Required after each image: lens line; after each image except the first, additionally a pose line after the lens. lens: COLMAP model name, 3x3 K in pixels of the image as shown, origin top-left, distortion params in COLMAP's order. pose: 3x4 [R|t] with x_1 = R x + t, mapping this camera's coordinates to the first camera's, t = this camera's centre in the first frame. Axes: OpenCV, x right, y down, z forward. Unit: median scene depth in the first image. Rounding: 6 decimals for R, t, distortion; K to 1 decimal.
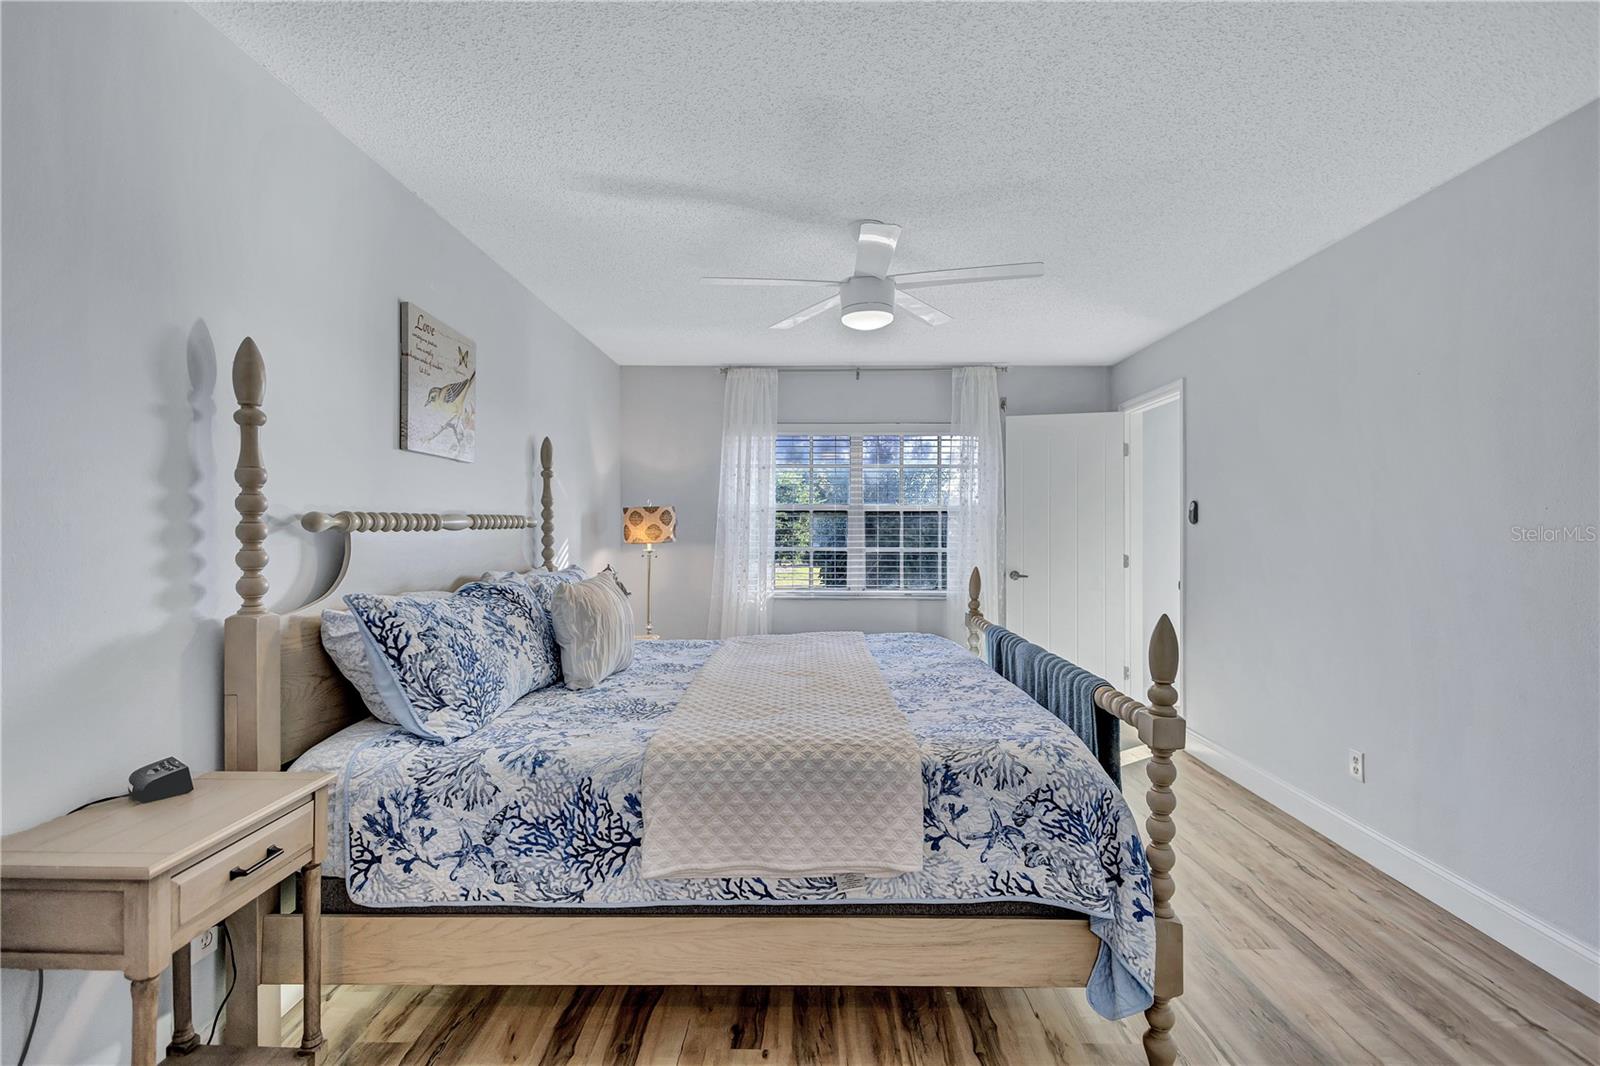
lens RADIAL K [[741.7, 0, 800.3], [0, 741.7, 530.3], [0, 0, 1]] dist [0.009968, -0.000473]
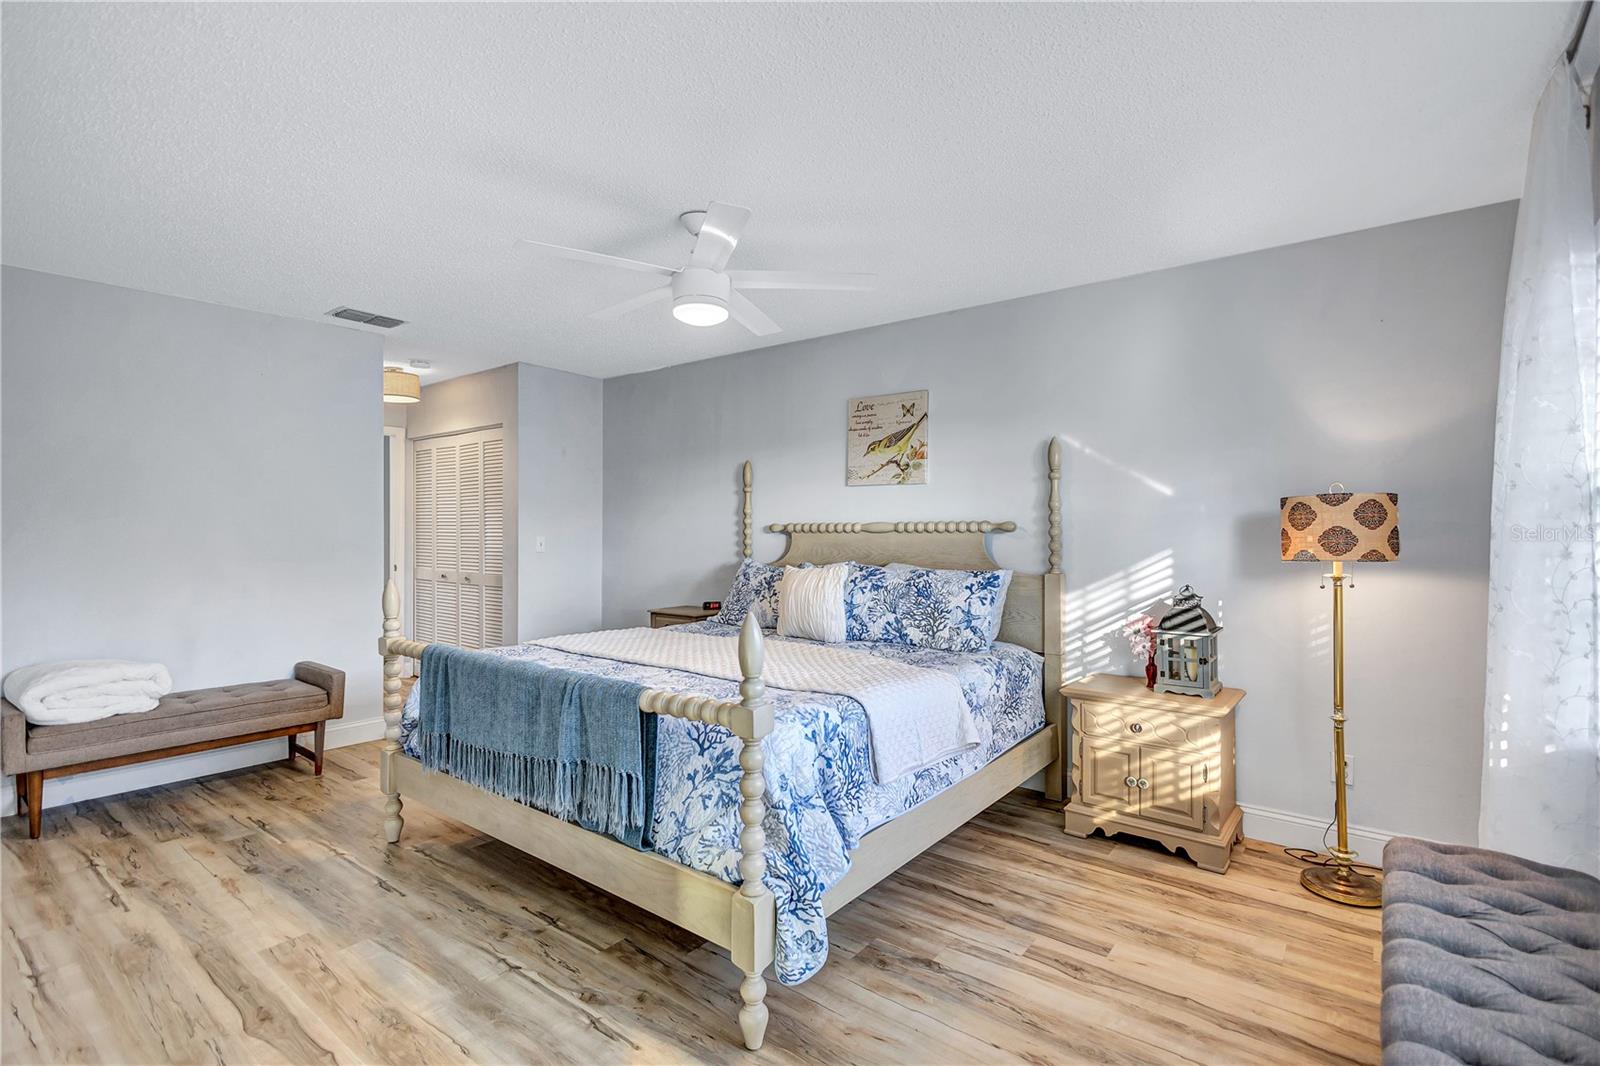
lens RADIAL K [[741.7, 0, 799.1], [0, 741.7, 533.6], [0, 0, 1]] dist [0.009968, -0.000473]
pose [[-0.595196, -0.004618, -0.803567, 0.788426], [-0.005419, 0.999984, -0.001733, 0.001114], [0.803562, 0.003323, -0.595212, 1.681470]]
